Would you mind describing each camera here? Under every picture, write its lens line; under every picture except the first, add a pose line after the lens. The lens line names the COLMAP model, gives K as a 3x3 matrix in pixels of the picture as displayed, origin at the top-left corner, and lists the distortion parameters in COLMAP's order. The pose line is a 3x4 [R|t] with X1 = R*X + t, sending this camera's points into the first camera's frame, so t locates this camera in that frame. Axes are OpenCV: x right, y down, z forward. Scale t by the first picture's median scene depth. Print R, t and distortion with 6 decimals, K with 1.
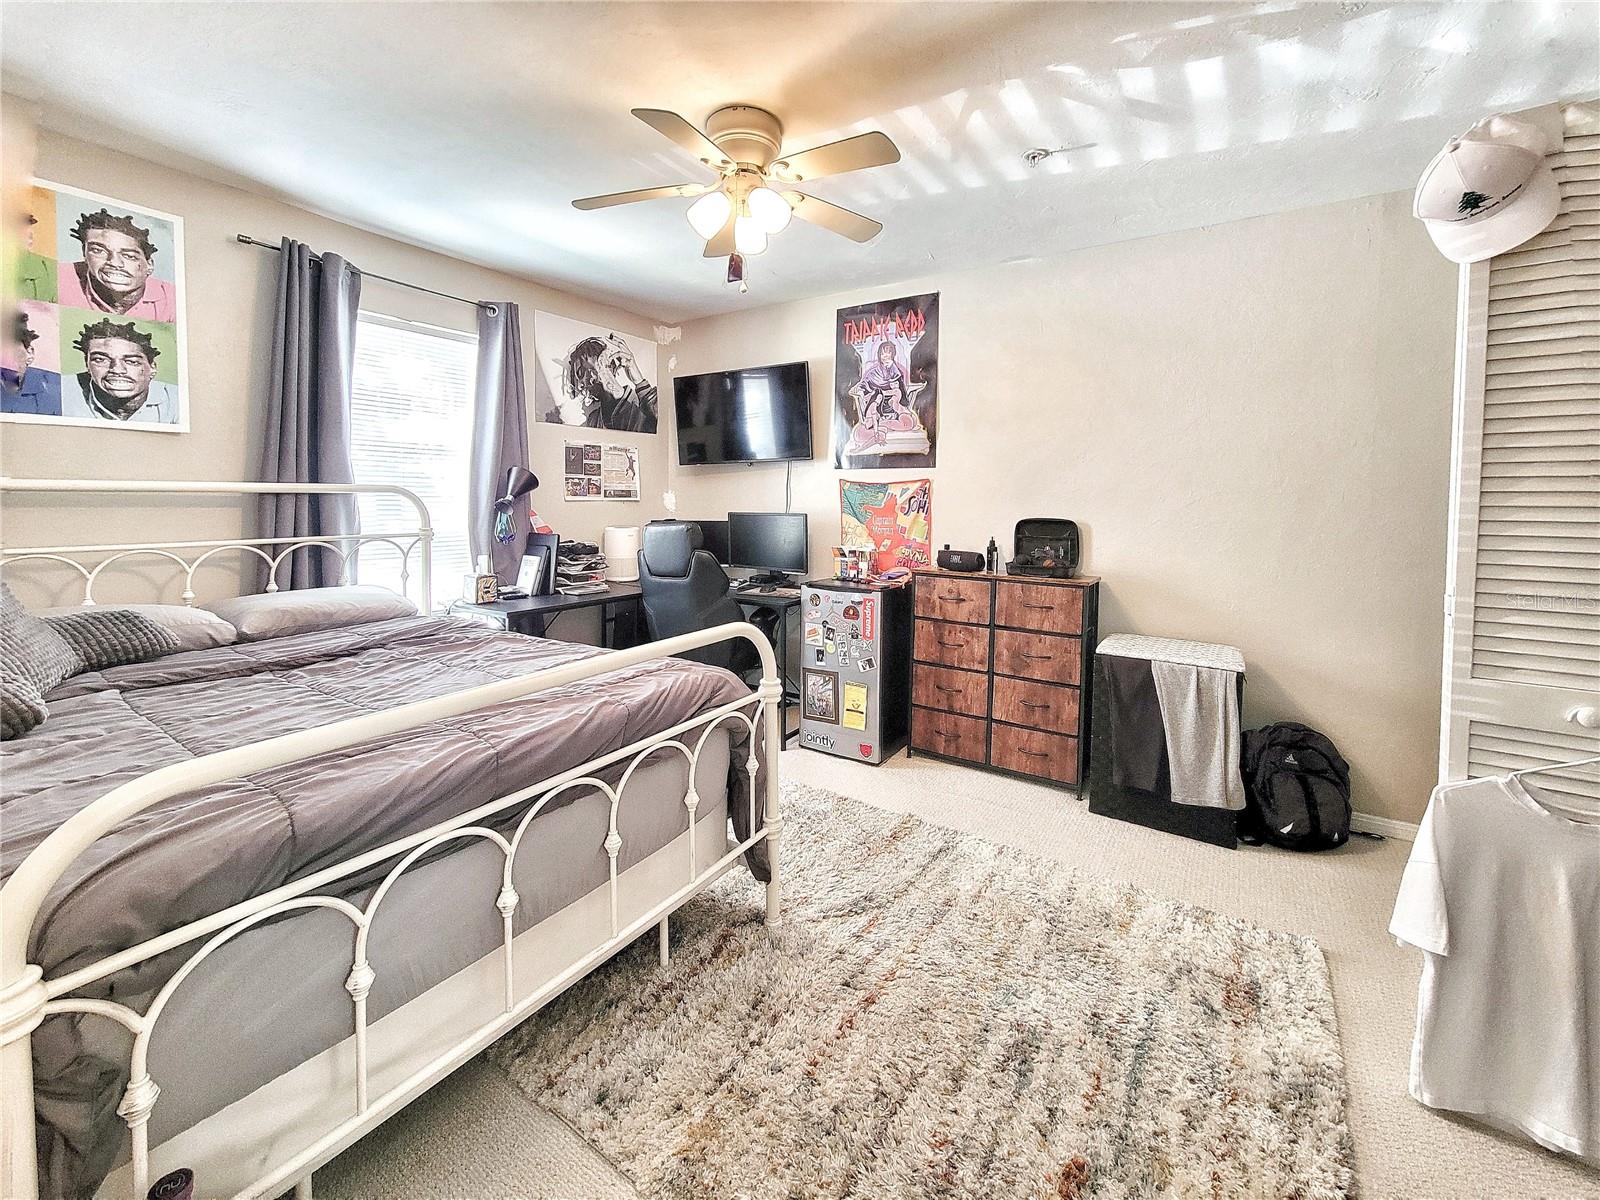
lens RADIAL K [[656.7, 0, 811.7], [0, 656.7, 538.6], [0, 0, 1]] dist [0.002718, 0.000340]
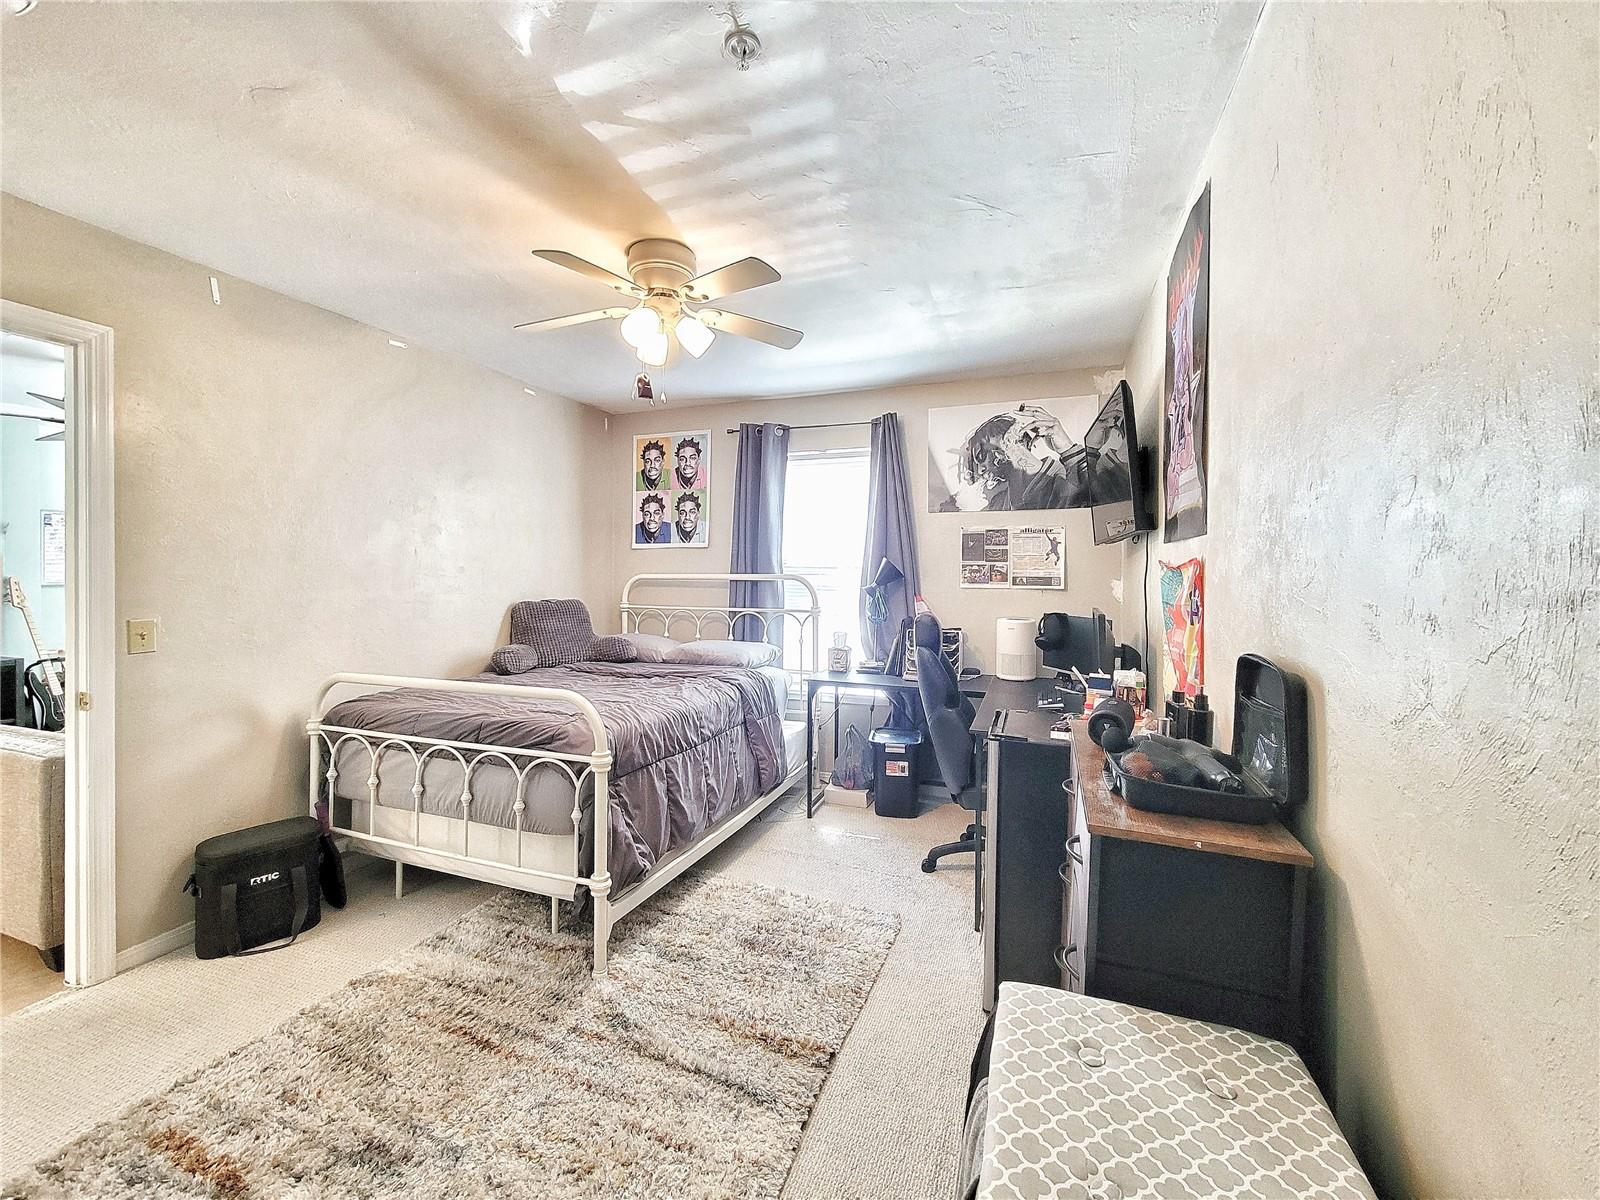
lens RADIAL K [[667.6, 0, 798.1], [0, 667.6, 595.7], [0, 0, 1]] dist [-0.000475, 0.000022]
pose [[0.200663, 0.029930, -0.979203, 0.629345], [-0.065151, 0.997728, 0.017145, -0.052059], [0.977492, 0.060355, 0.202157, 0.612833]]
